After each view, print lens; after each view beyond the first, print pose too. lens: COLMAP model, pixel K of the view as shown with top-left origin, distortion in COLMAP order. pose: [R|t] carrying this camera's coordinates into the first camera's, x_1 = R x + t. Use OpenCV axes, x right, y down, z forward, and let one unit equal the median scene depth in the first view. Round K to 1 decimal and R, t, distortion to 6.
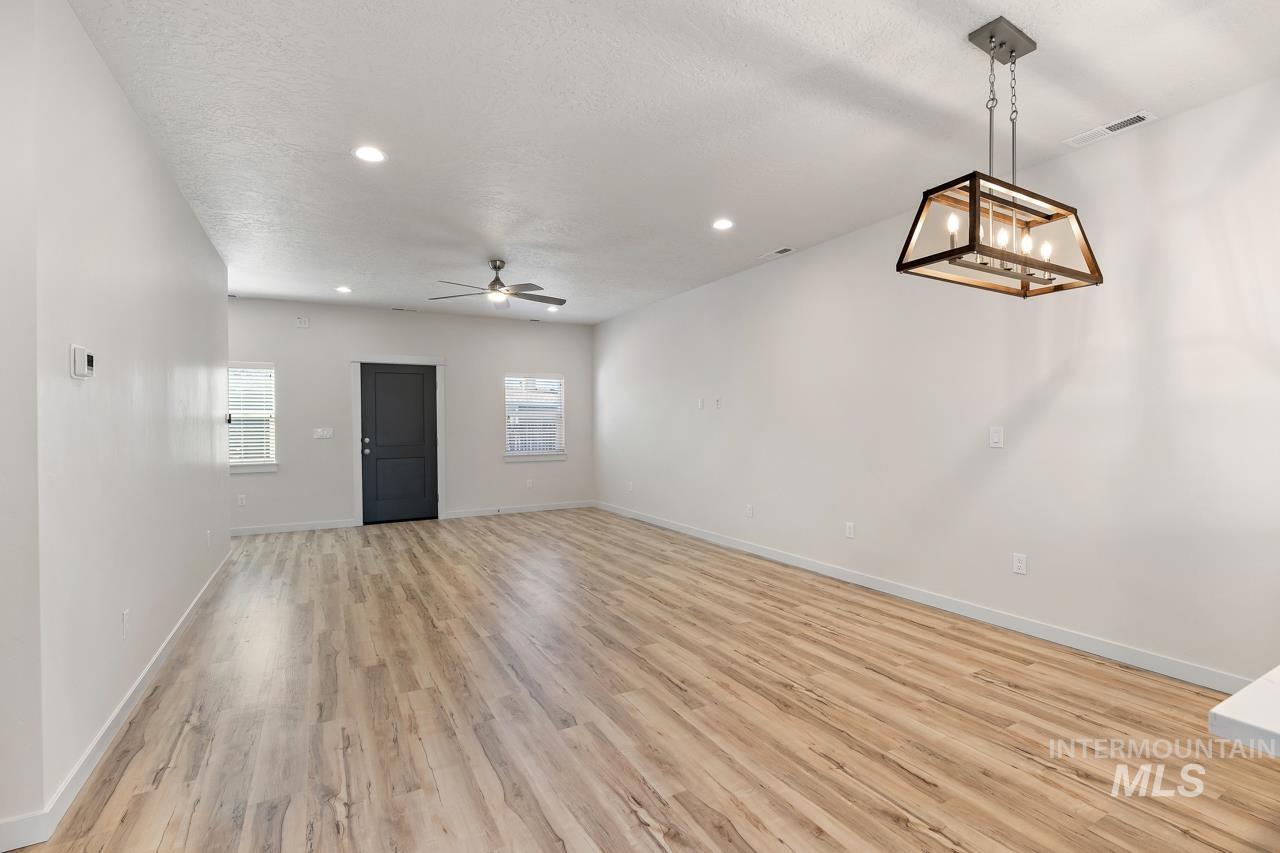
lens RADIAL K [[565.1, 0, 647.4], [0, 565.1, 431.9], [0, 0, 1]] dist [-0.004087, -0.000321]
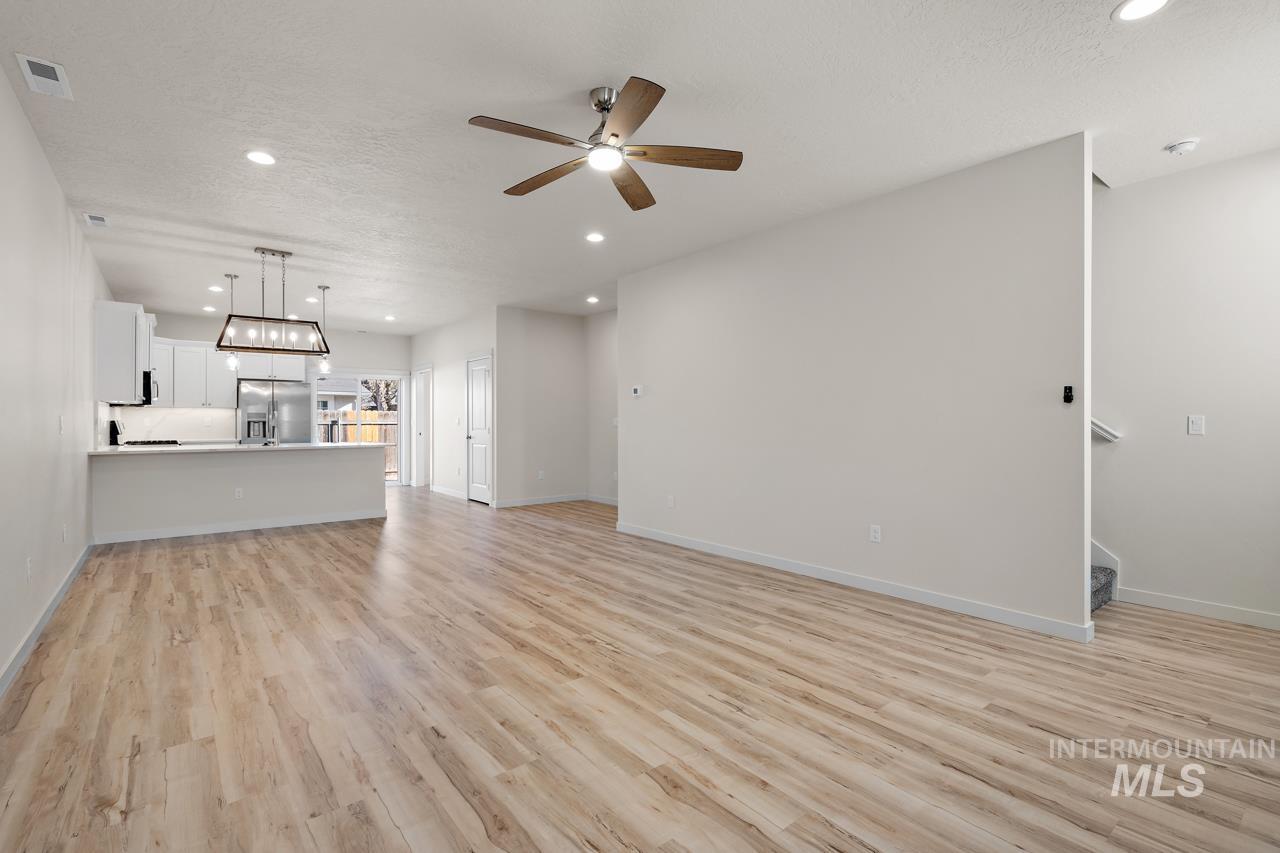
lens RADIAL K [[565.1, 0, 647.8], [0, 565.1, 422.0], [0, 0, 1]] dist [-0.004087, -0.000321]
pose [[-0.983648, 0.007882, -0.179926, -0.253134], [0.005892, 0.999915, 0.011593, -0.004591], [0.180003, 0.010343, -0.983612, 1.846601]]
